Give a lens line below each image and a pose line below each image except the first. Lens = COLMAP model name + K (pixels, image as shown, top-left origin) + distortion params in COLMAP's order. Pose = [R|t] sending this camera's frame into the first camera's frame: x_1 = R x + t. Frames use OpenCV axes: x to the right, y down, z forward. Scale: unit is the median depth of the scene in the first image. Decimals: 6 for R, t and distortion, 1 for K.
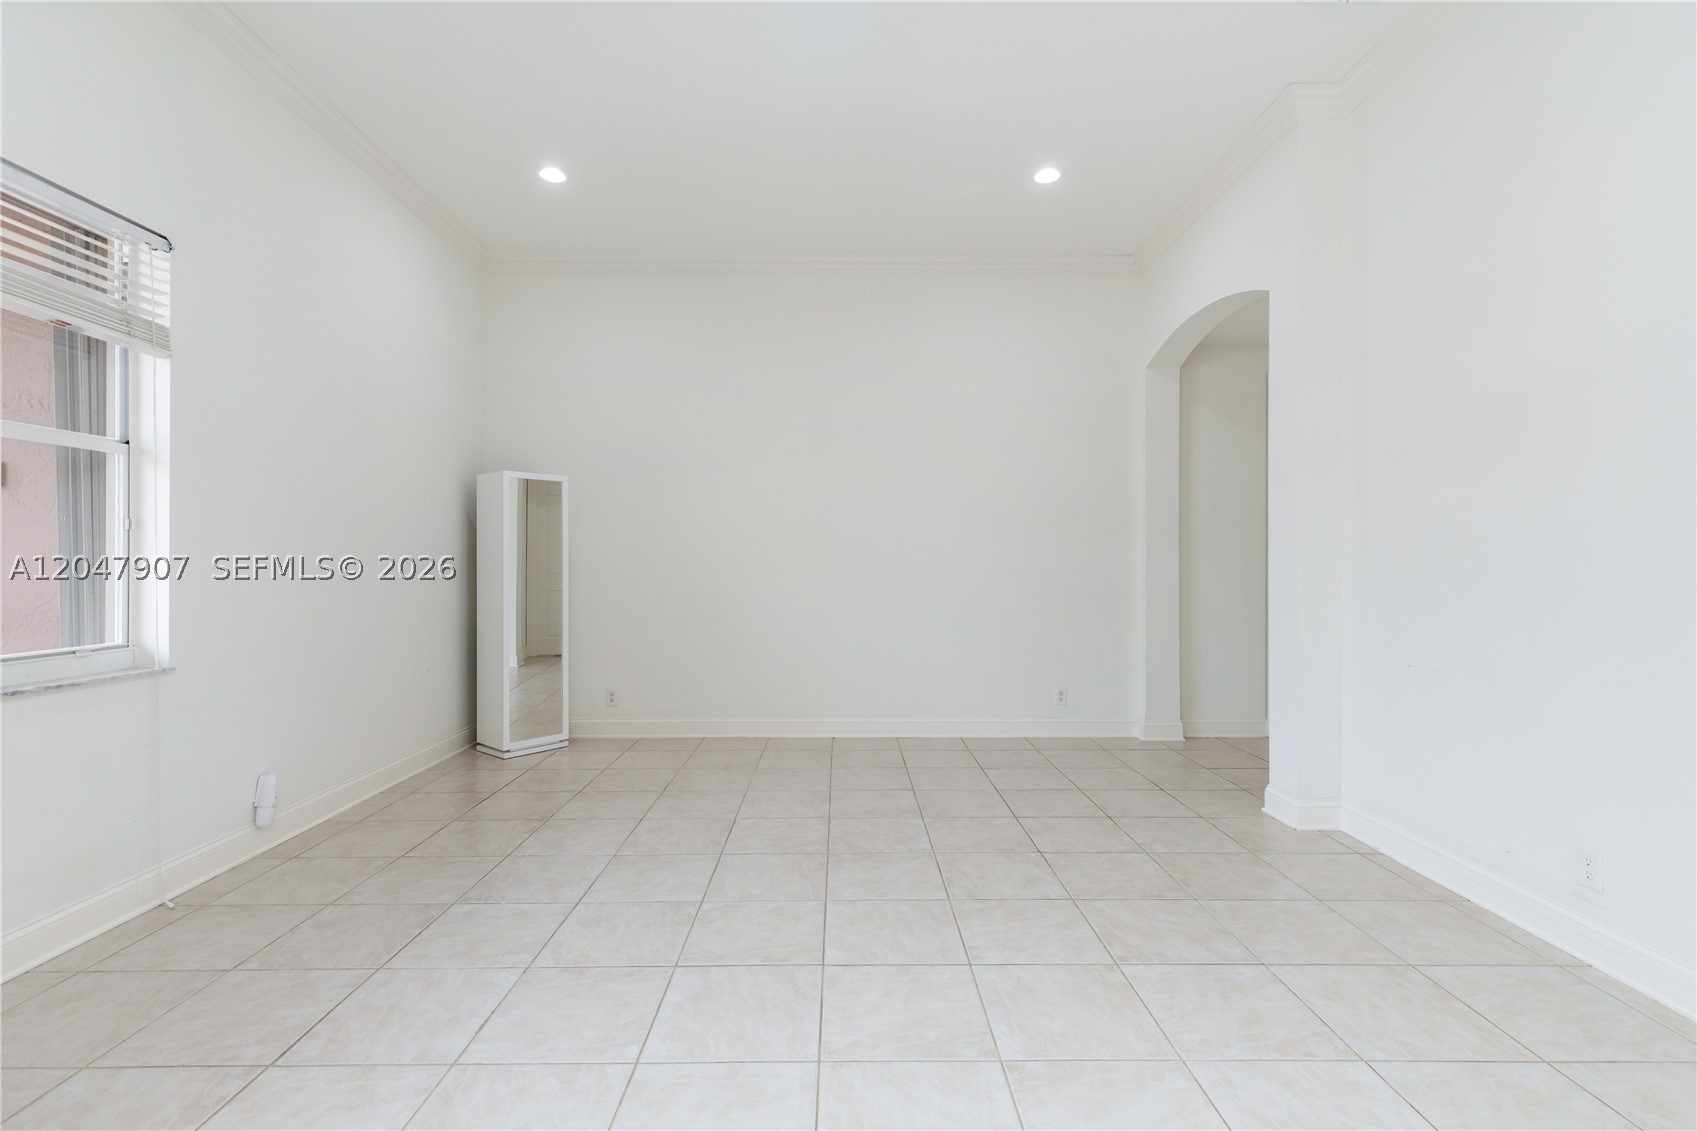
lens RADIAL K [[780.5, 0, 850.1], [0, 780.5, 565.7], [0, 0, 1]] dist [0.009362, -0.001694]
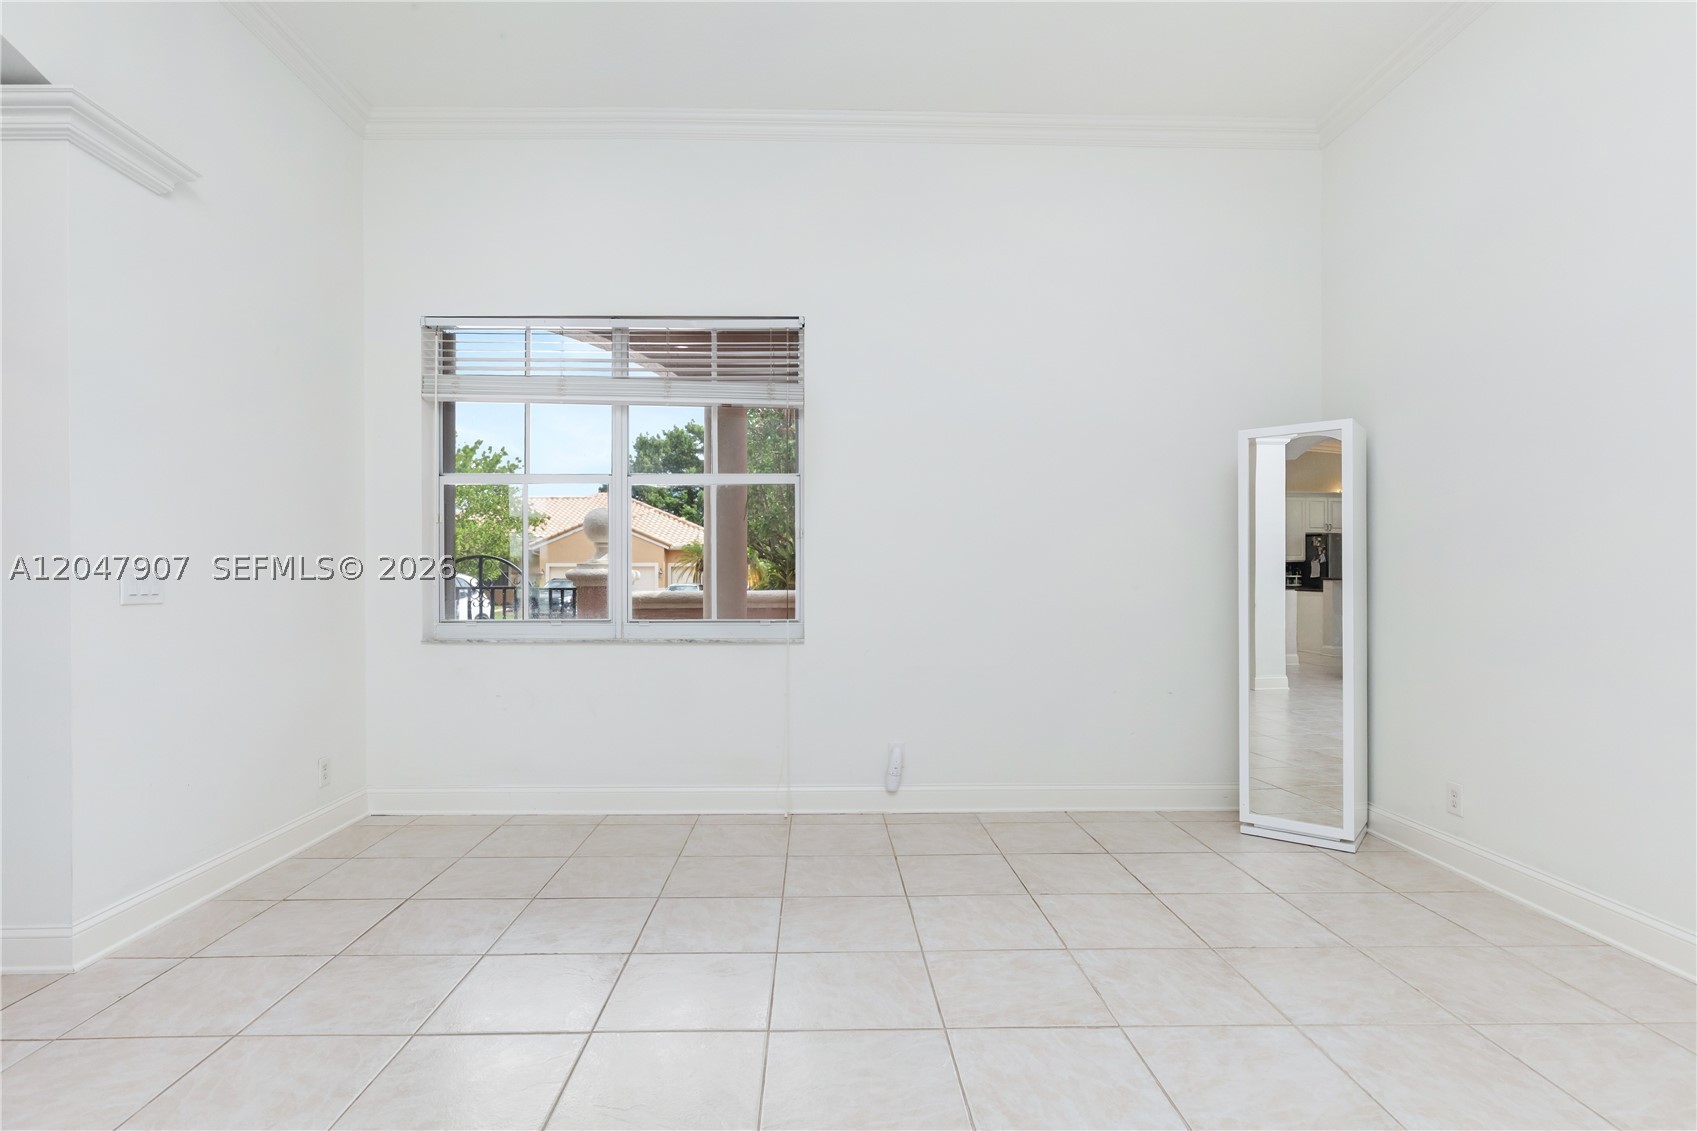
lens RADIAL K [[781.0, 0, 845.7], [0, 781.0, 571.1], [0, 0, 1]] dist [-0.003424, -0.002350]
pose [[0.031504, -0.006960, -0.999479, 0.495992], [-0.002568, 0.999972, -0.007045, -0.005038], [0.999500, 0.002789, 0.031486, 0.926641]]
